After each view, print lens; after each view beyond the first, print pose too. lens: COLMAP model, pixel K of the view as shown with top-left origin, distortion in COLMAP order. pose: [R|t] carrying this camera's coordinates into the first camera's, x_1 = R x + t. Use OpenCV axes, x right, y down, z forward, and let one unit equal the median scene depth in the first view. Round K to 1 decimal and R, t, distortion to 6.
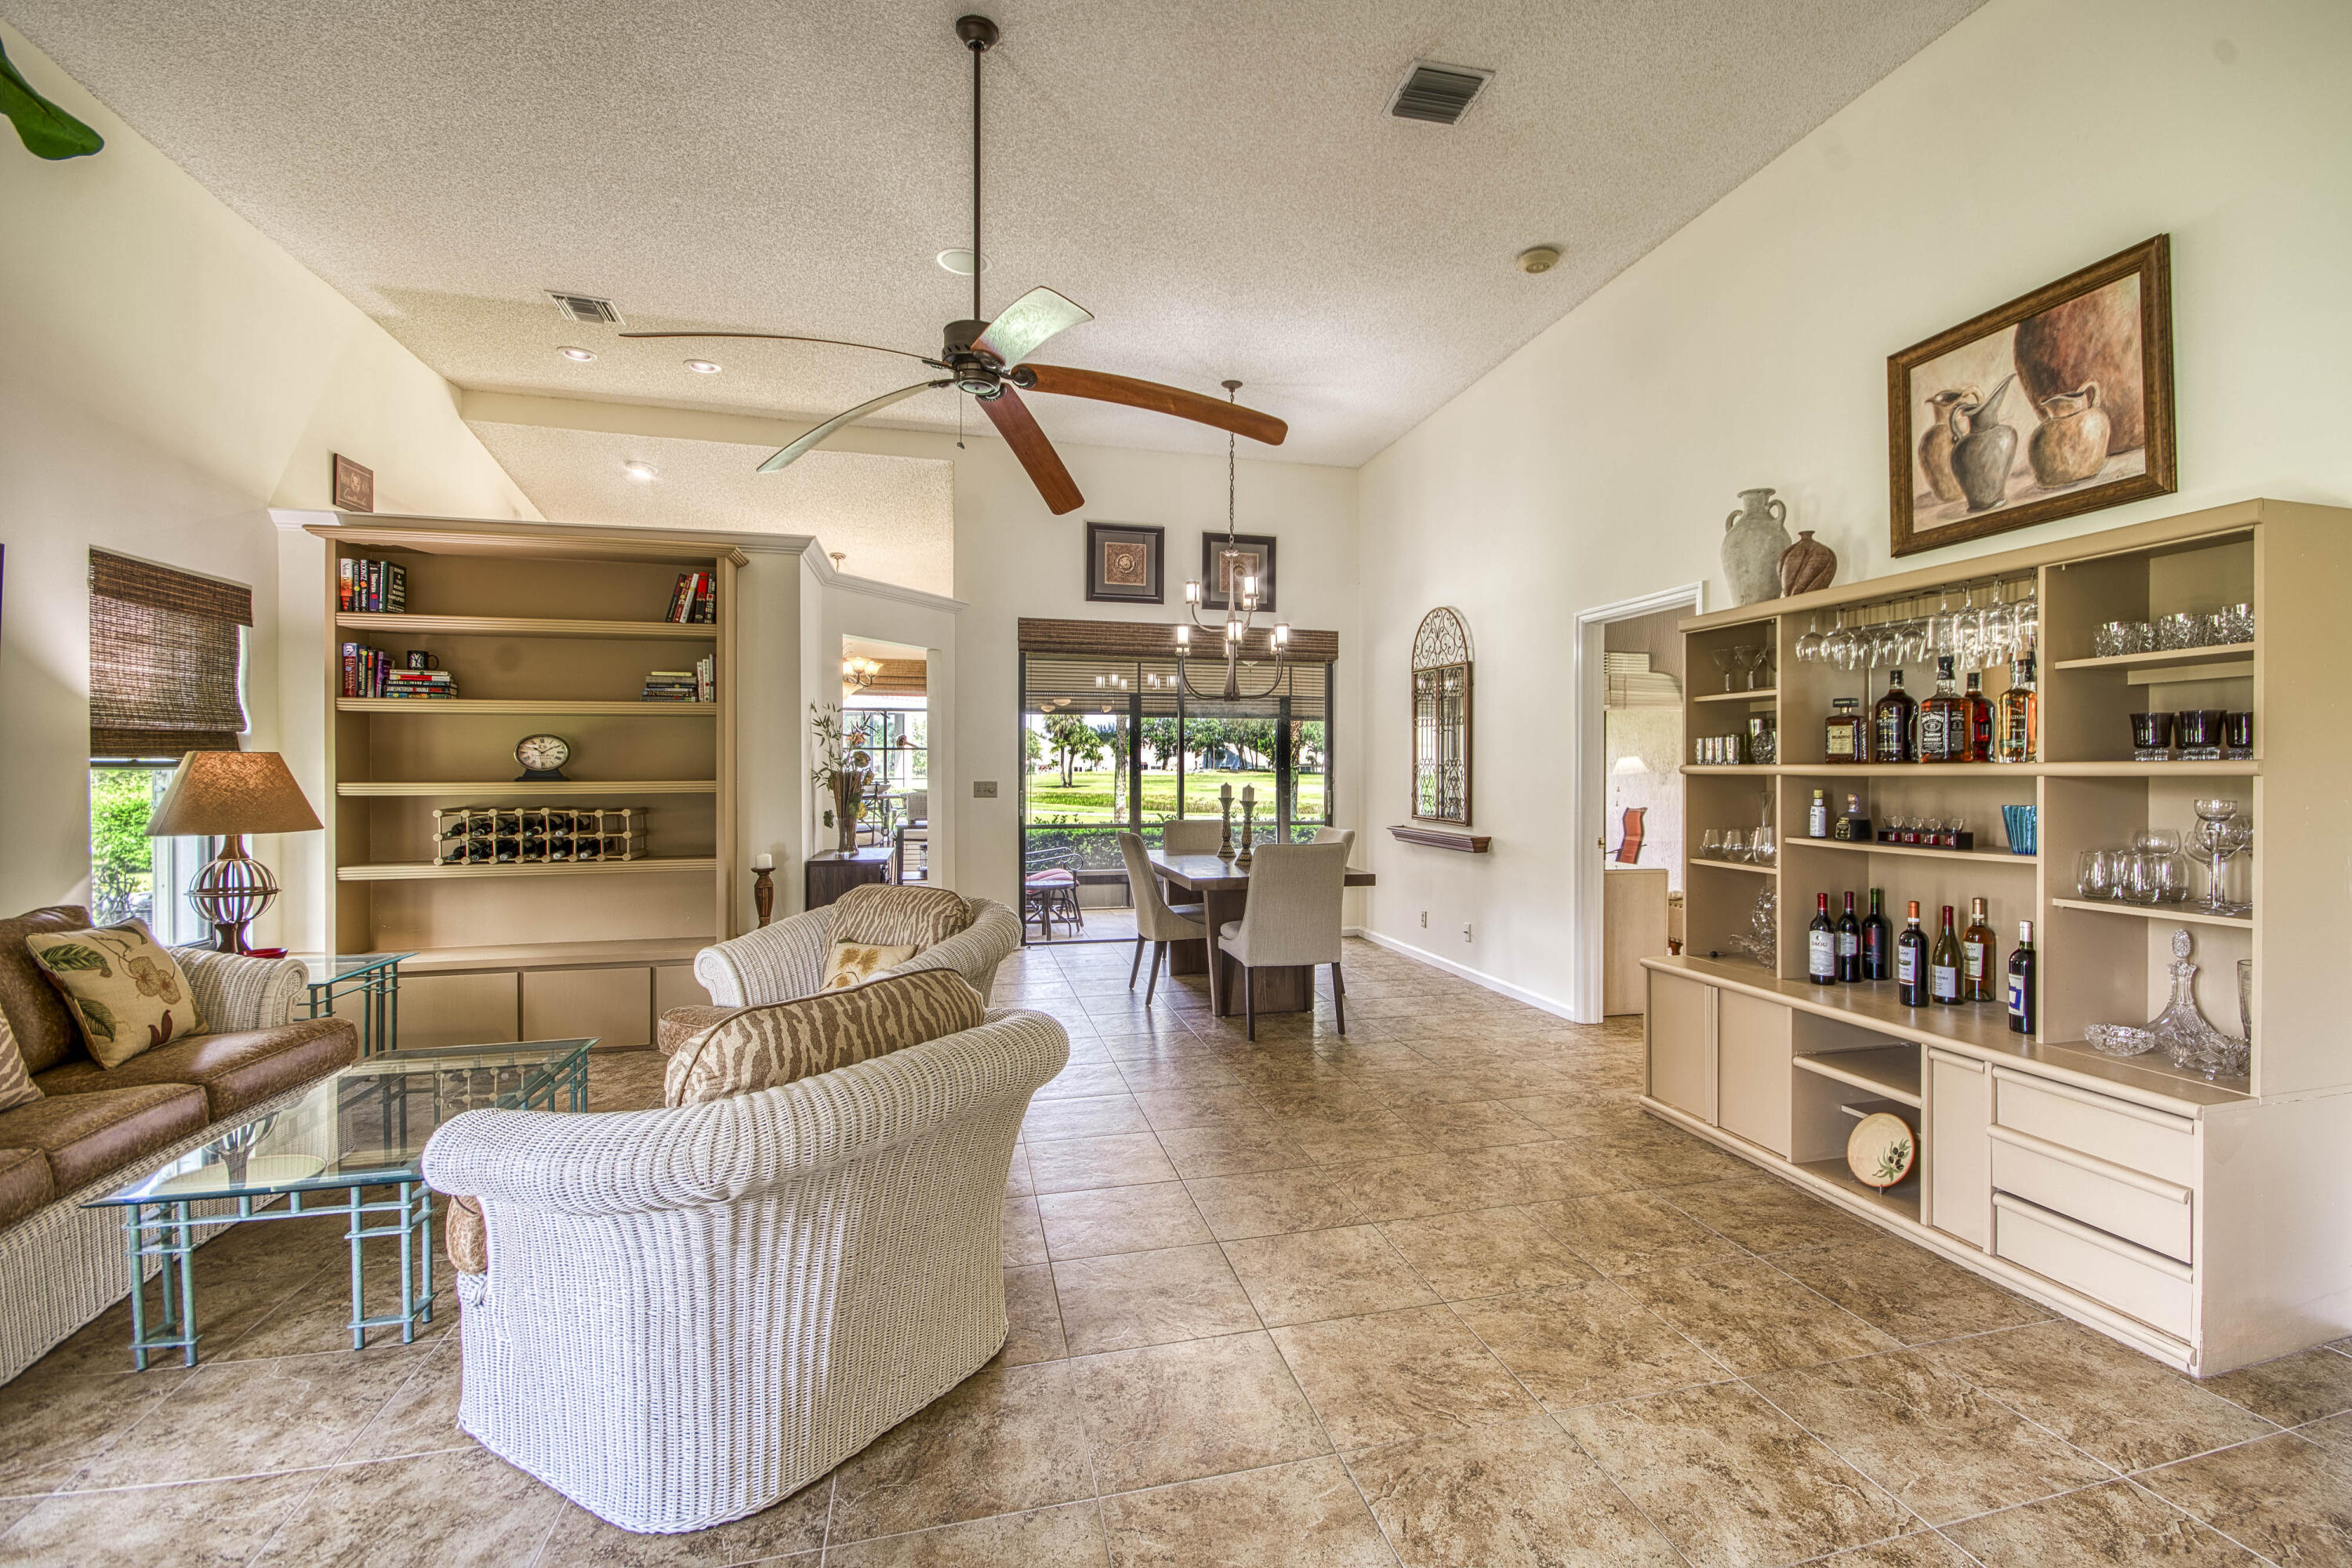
lens RADIAL K [[1035.7, 0, 1231.2], [0, 1035.7, 777.0], [0, 0, 1]] dist [0.002151, -0.006513]
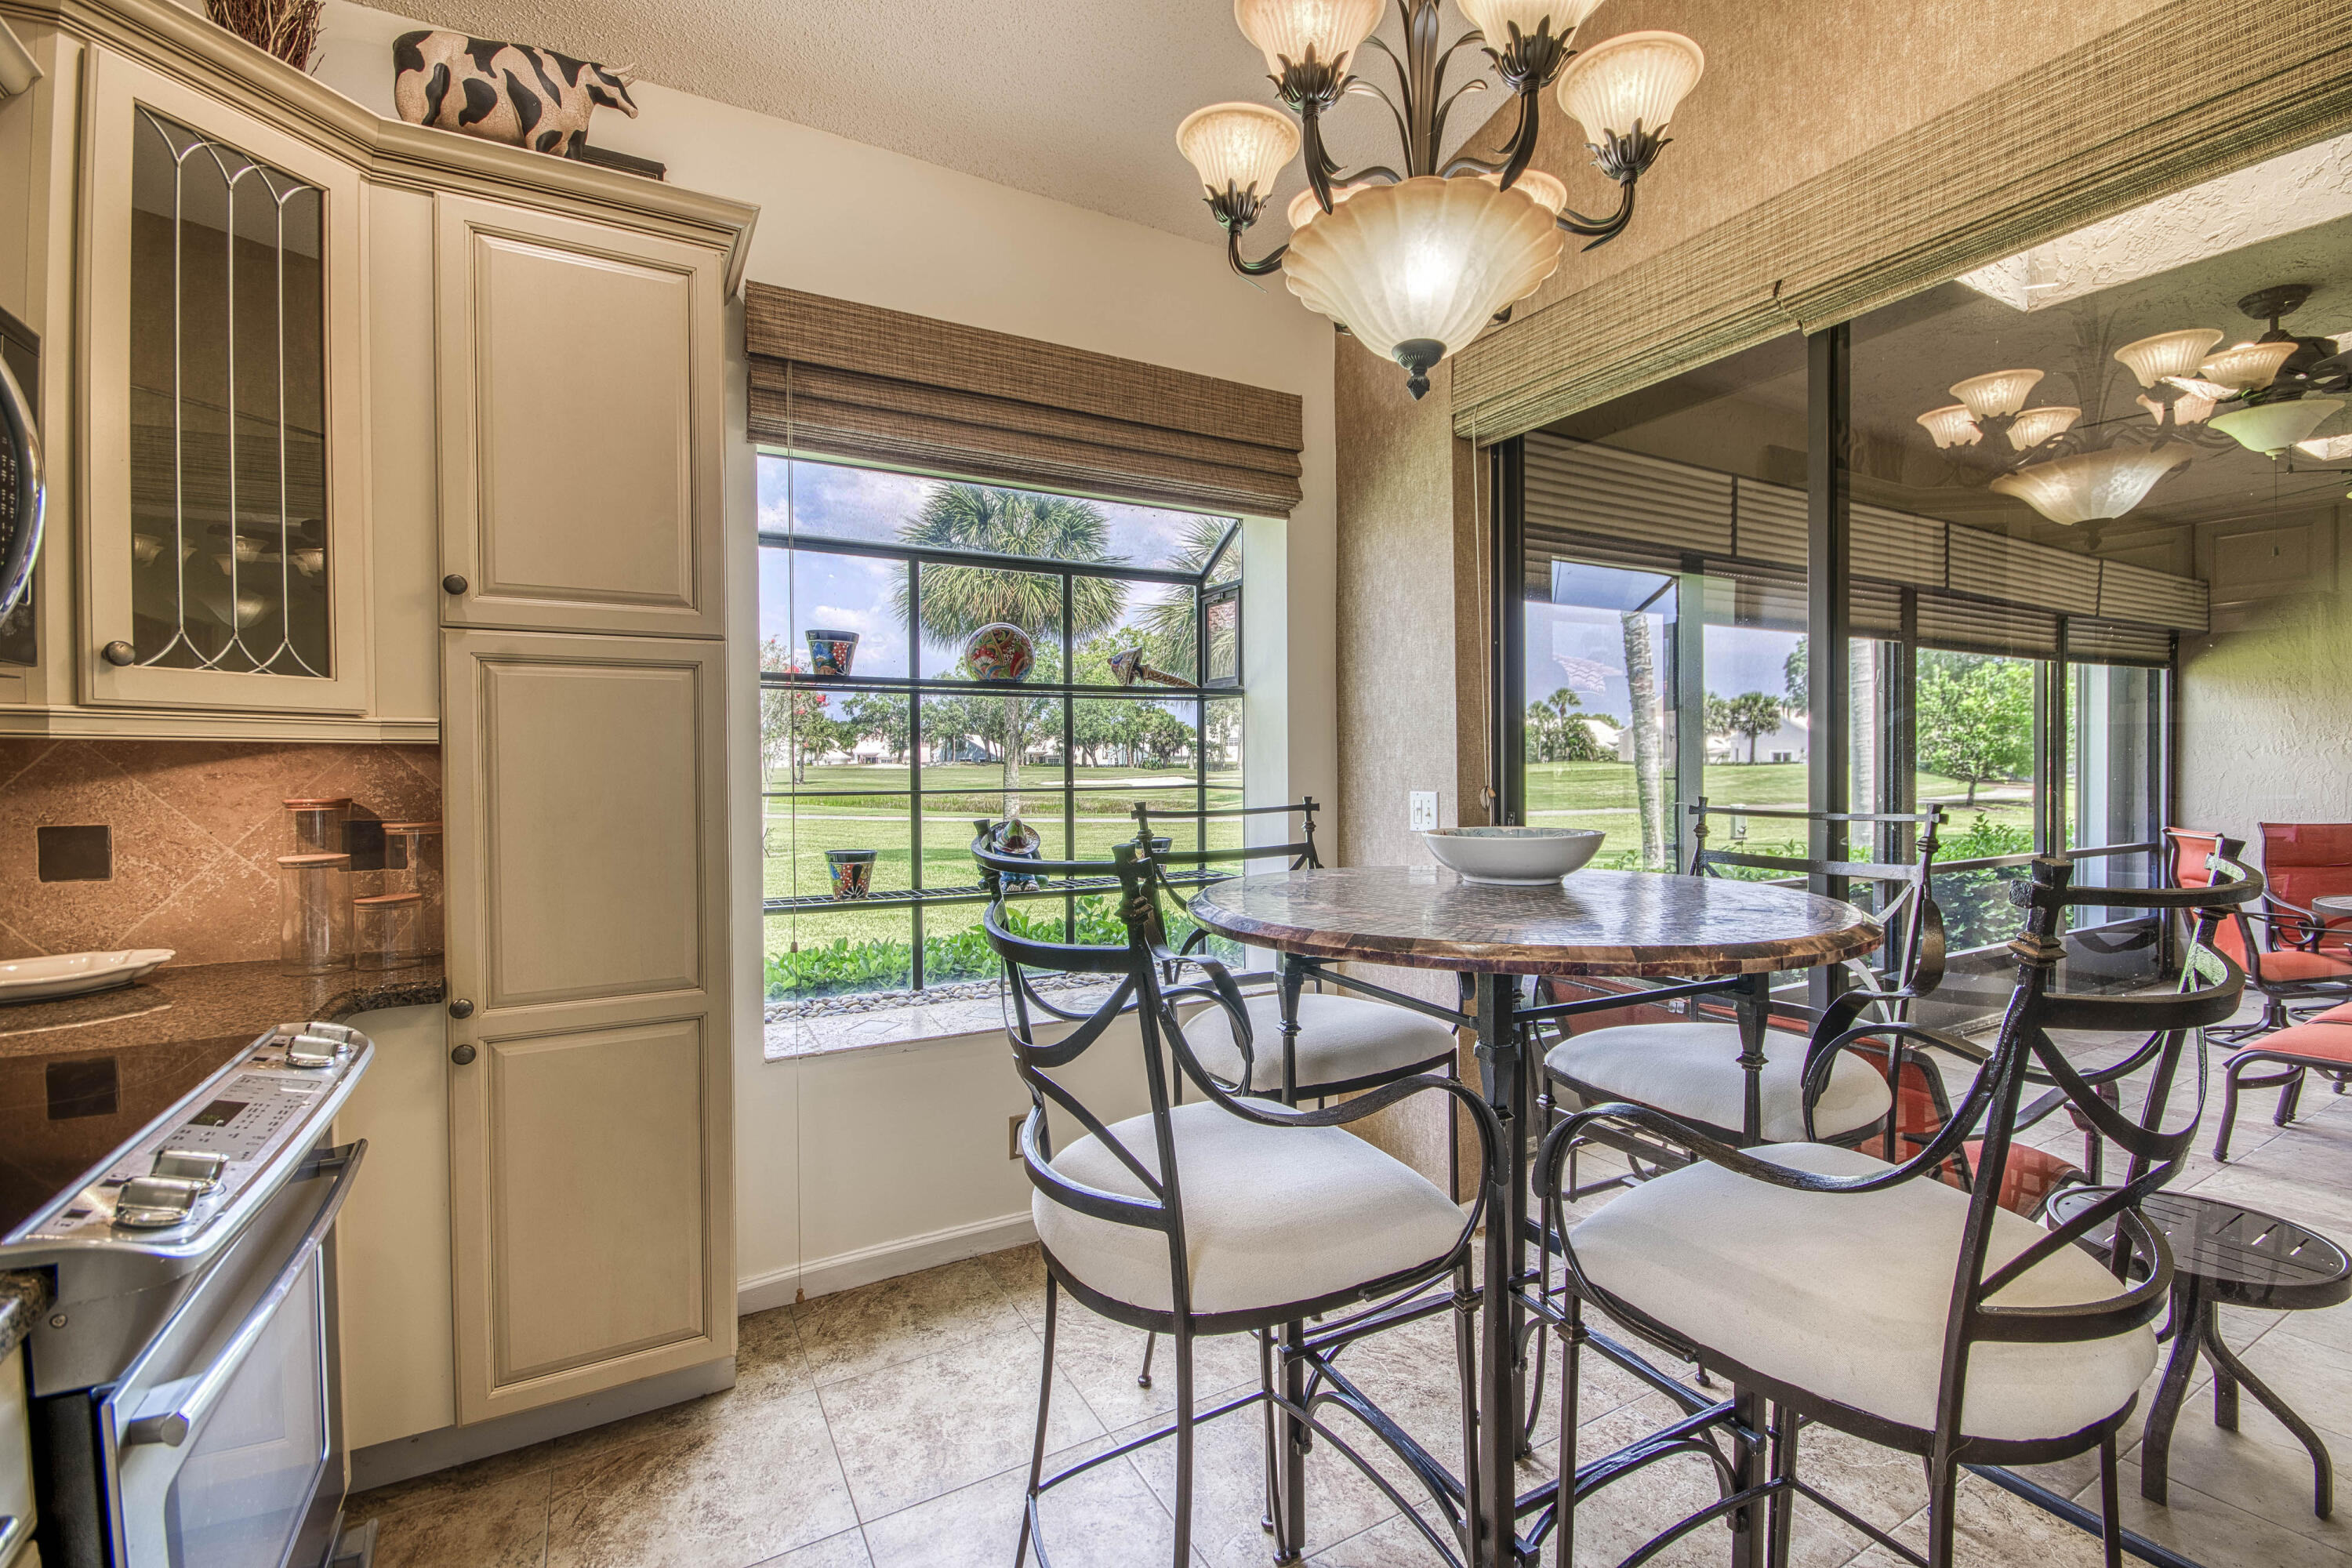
lens RADIAL K [[1035.7, 0, 1237.4], [0, 1035.7, 775.0], [0, 0, 1]] dist [0.002151, -0.006513]
pose [[0.962216, -0.008728, 0.272146, -0.803167], [0.007233, 0.999953, 0.006495, -0.009391], [-0.272190, -0.004281, 0.962234, 1.478195]]
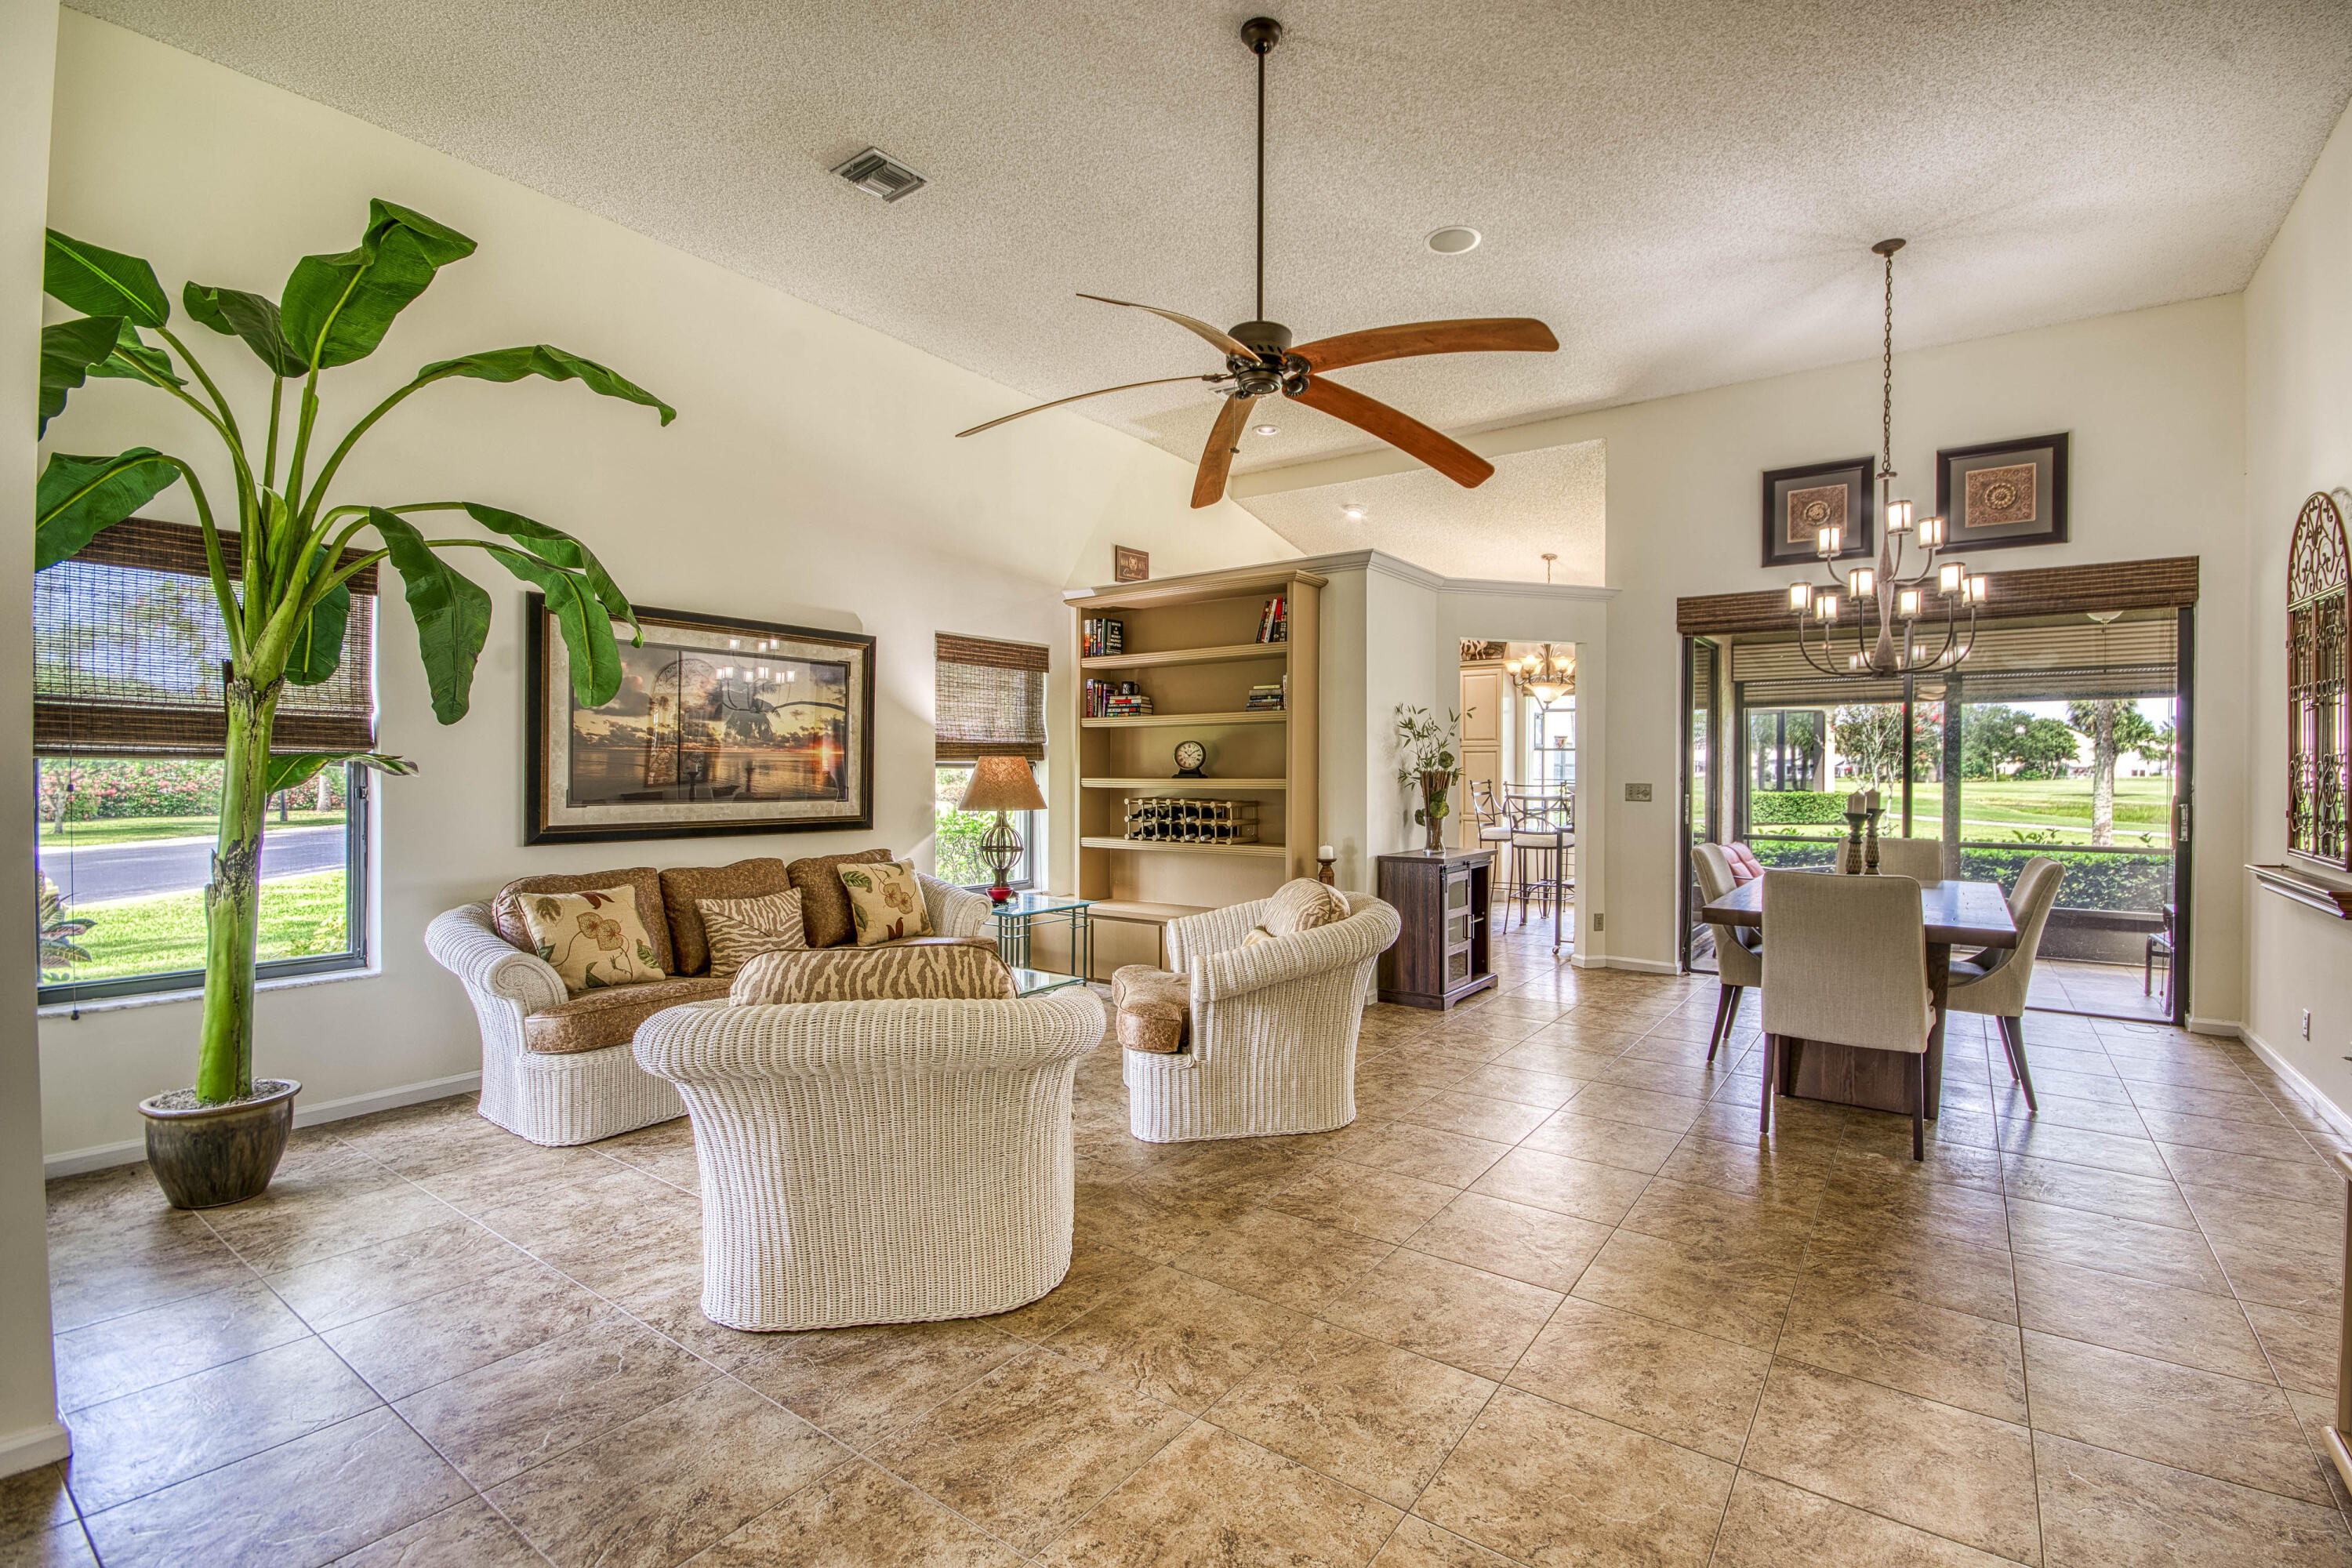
lens RADIAL K [[1035.7, 0, 1240.6], [0, 1035.7, 778.2], [0, 0, 1]] dist [0.002151, -0.006513]
pose [[0.645500, 0.008278, -0.763715, 0.337598], [-0.008939, 0.999955, 0.003284, -0.000503], [0.763708, 0.004708, 0.645545, 0.223694]]
